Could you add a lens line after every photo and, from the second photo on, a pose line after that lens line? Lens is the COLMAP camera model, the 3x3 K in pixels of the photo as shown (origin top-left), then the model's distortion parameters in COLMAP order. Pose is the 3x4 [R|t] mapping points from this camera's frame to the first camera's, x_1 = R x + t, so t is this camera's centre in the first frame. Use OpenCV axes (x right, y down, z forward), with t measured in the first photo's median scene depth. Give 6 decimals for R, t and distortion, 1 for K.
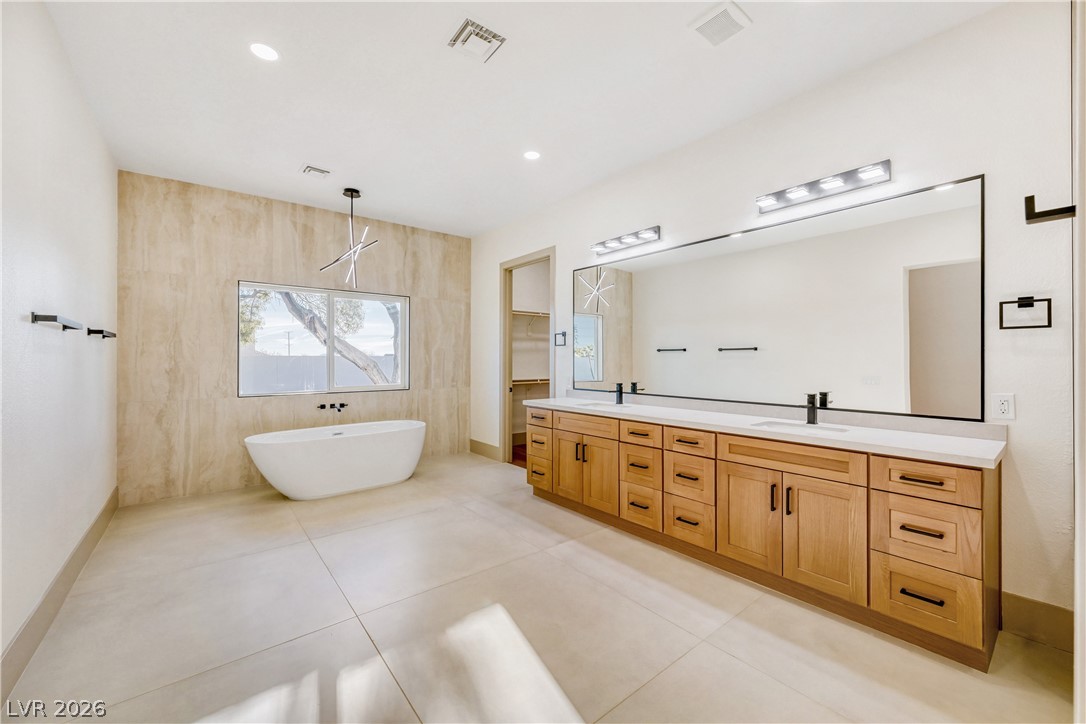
lens RADIAL K [[417.9, 0, 516.4], [0, 417.9, 358.4], [0, 0, 1]] dist [0.000035, -0.000023]
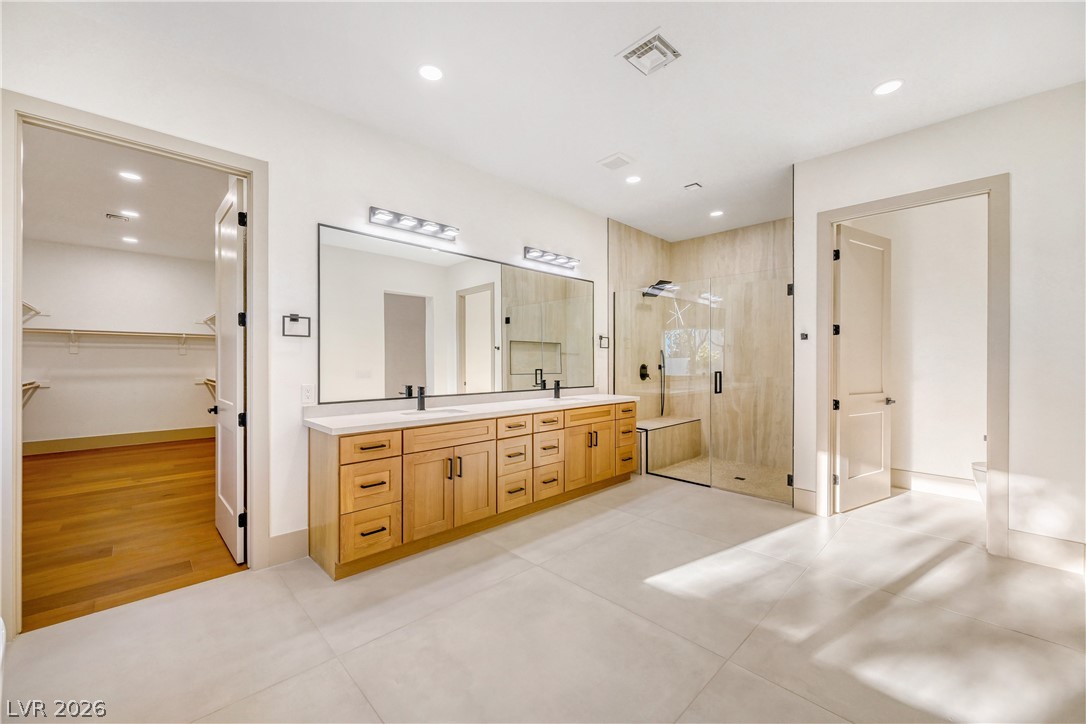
lens RADIAL K [[430.4, 0, 543.0], [0, 430.4, 362.0], [0, 0, 1]] dist [0.000772, 0.000060]
pose [[-0.122106, -0.004783, 0.992506, -0.820256], [-0.004778, 0.999980, 0.004231, 0.002957], [-0.992506, -0.004226, -0.122126, 1.026785]]
